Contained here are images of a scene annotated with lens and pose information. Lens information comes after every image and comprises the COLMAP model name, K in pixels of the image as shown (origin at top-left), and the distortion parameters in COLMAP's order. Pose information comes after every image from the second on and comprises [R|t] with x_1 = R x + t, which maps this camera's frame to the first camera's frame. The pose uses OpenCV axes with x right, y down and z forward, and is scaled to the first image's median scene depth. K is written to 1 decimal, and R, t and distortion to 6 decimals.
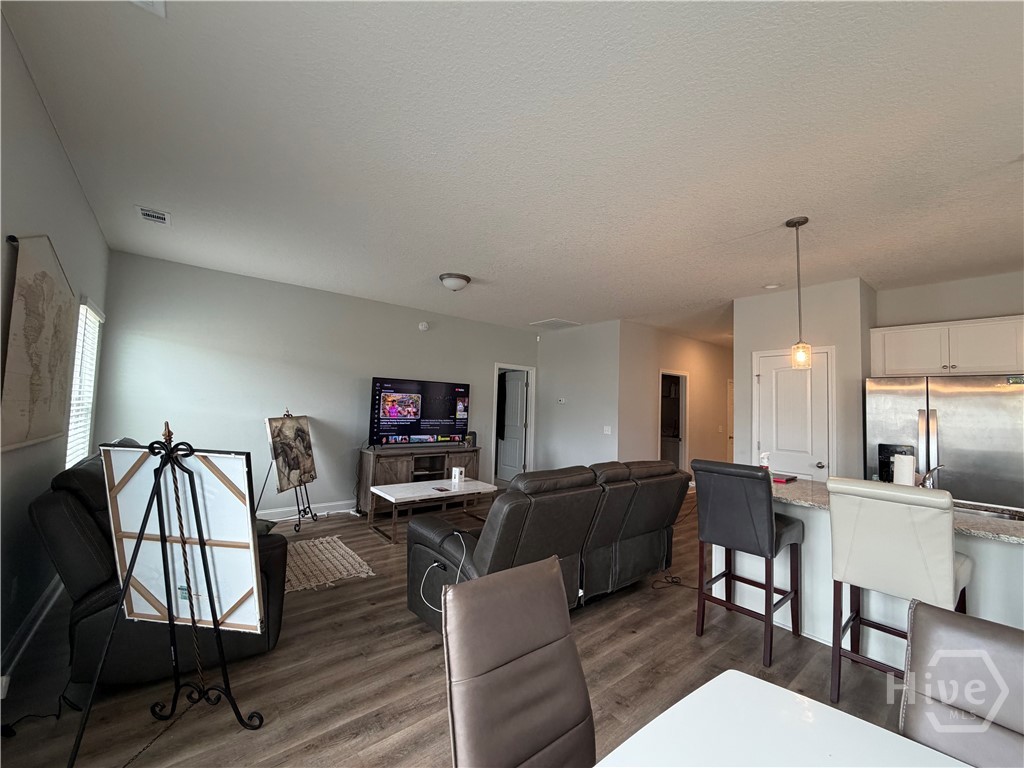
lens RADIAL K [[407.9, 0, 509.6], [0, 407.9, 381.6], [0, 0, 1]] dist [-0.000129, 0.000125]
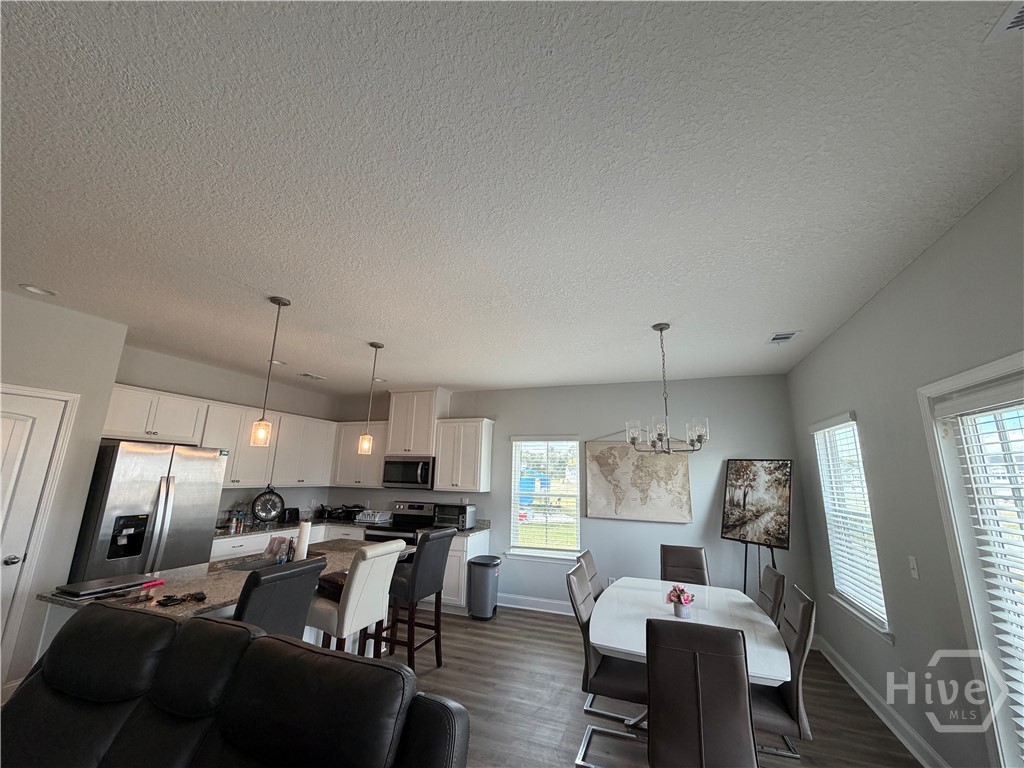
lens RADIAL K [[407.9, 0, 509.5], [0, 407.9, 383.9], [0, 0, 1]] dist [-0.000129, 0.000125]
pose [[-0.508362, 0.141166, 0.849494, -0.340593], [-0.093749, 0.971537, -0.217548, -0.017072], [-0.856025, -0.190233, -0.480658, 0.760374]]
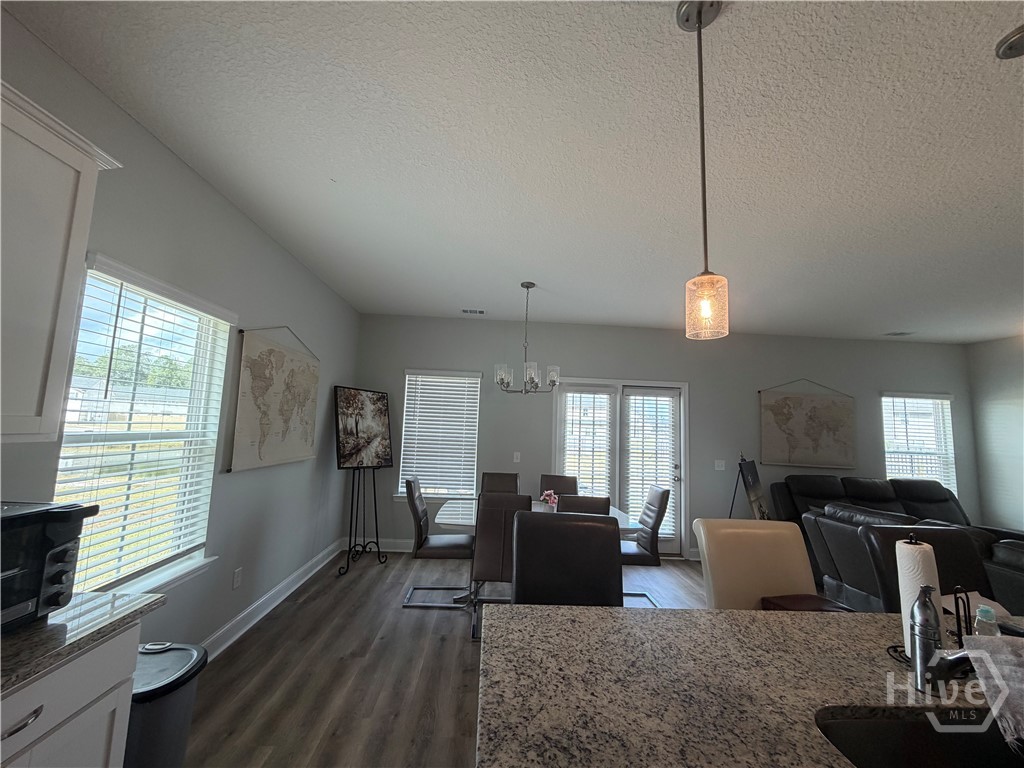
lens RADIAL K [[407.9, 0, 515.3], [0, 407.9, 382.7], [0, 0, 1]] dist [-0.000129, 0.000125]
pose [[-0.579716, -0.146934, -0.801461, 1.069573], [-0.010367, 0.984857, -0.173057, 0.059836], [0.814753, -0.092015, -0.572461, 0.609740]]
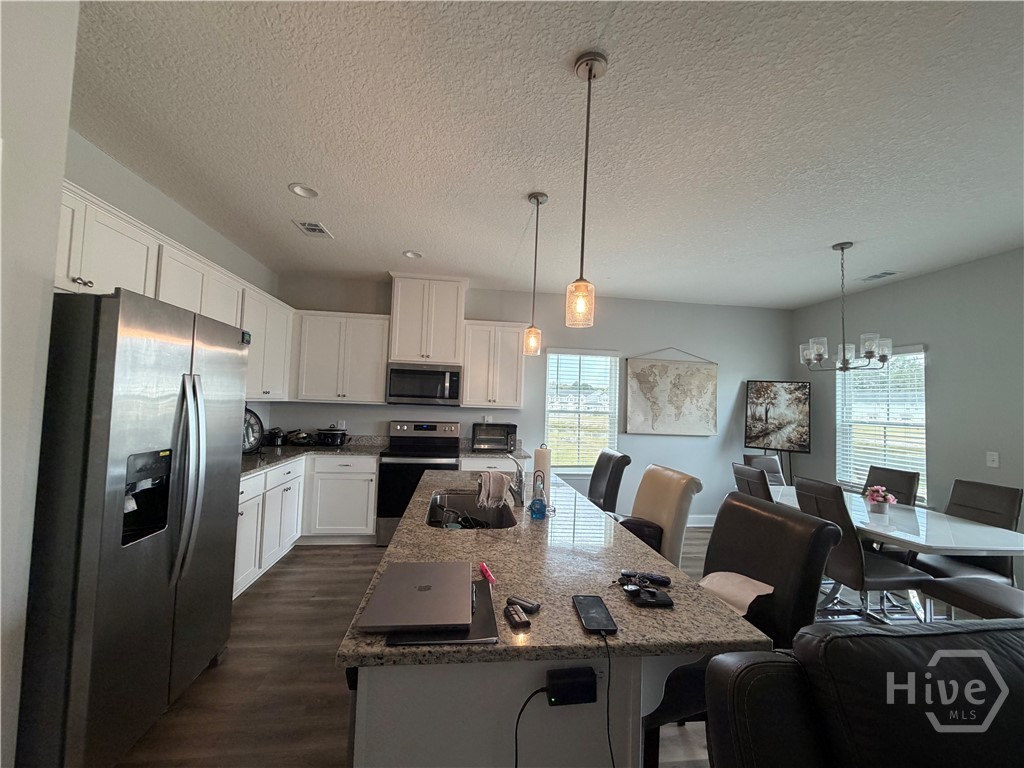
lens RADIAL K [[407.9, 0, 509.5], [0, 407.9, 383.1], [0, 0, 1]] dist [-0.000129, 0.000125]
pose [[-0.847915, -0.041198, 0.528529, 0.379102], [-0.098089, 0.991953, -0.080043, 0.077315], [-0.520978, -0.119712, -0.845134, 1.172331]]
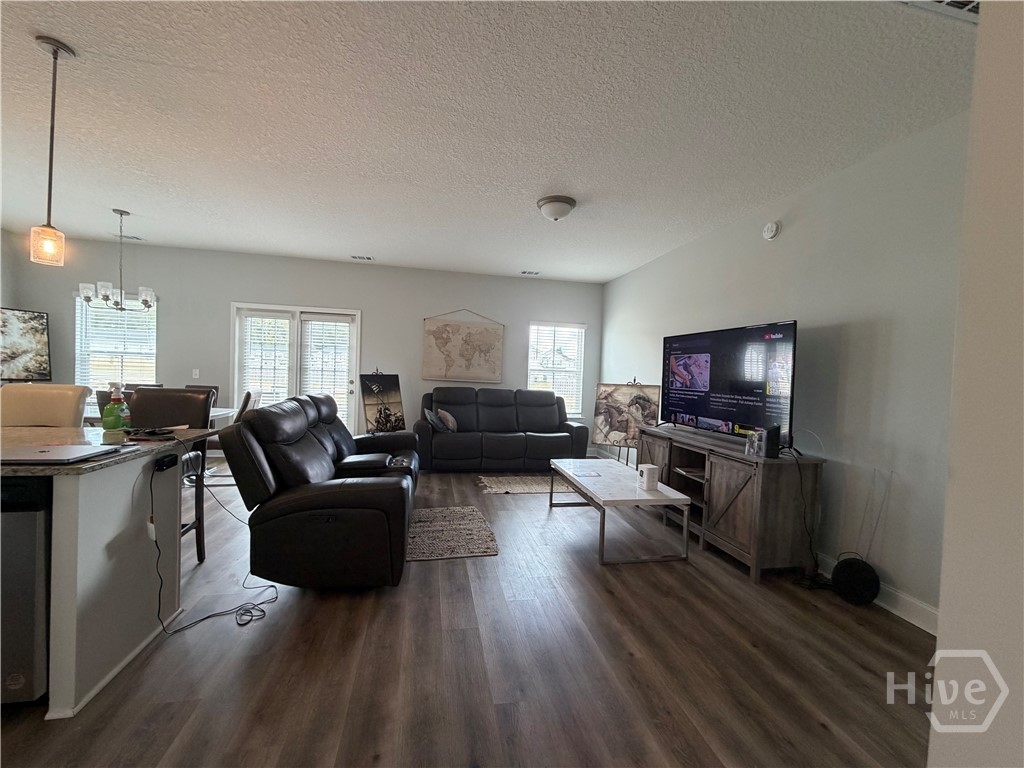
lens RADIAL K [[407.9, 0, 512.7], [0, 407.9, 383.8], [0, 0, 1]] dist [-0.000129, 0.000125]
pose [[-0.464391, -0.028537, -0.885170, 0.740531], [-0.001660, 0.999507, -0.031352, 0.152664], [0.885629, -0.013091, -0.464209, 1.578054]]
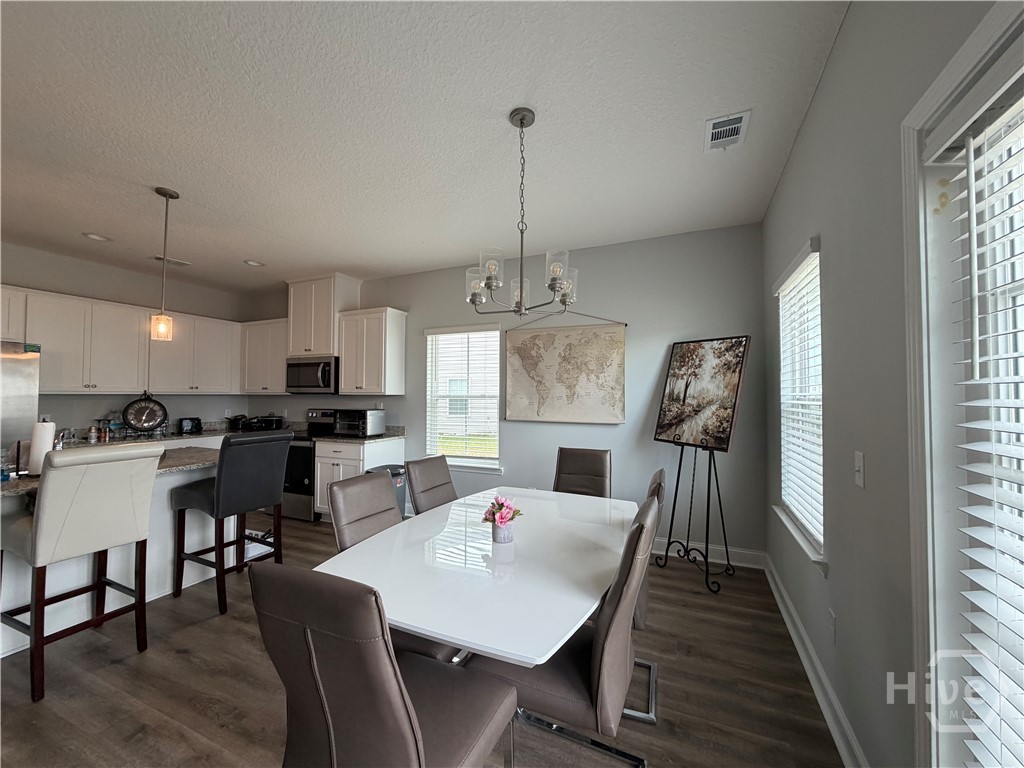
lens RADIAL K [[407.9, 0, 510.5], [0, 407.9, 383.2], [0, 0, 1]] dist [-0.000129, 0.000125]
pose [[-0.454290, -0.012213, 0.890770, -0.266657], [-0.072601, 0.997088, -0.023355, 0.018304], [-0.887890, -0.075281, -0.453854, 0.303778]]
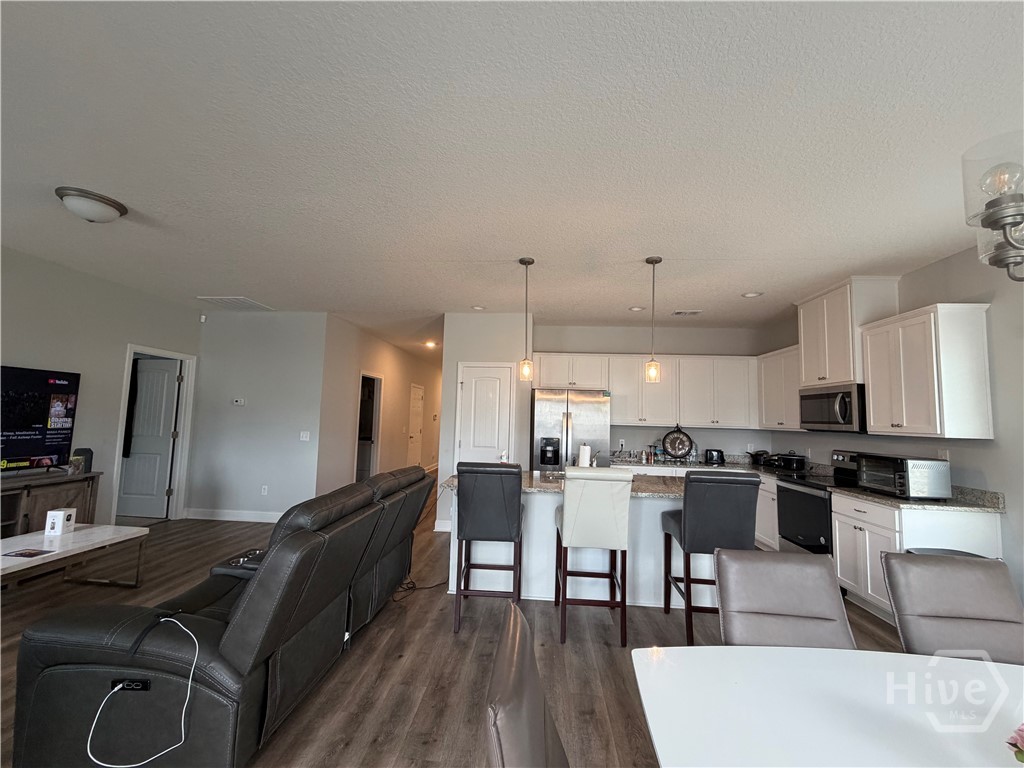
lens RADIAL K [[407.9, 0, 508.7], [0, 407.9, 381.8], [0, 0, 1]] dist [-0.000129, 0.000125]
pose [[0.689021, 0.049157, 0.723072, -0.164136], [-0.048401, 0.998591, -0.021767, 0.001261], [-0.723123, -0.020000, 0.690429, 0.144596]]
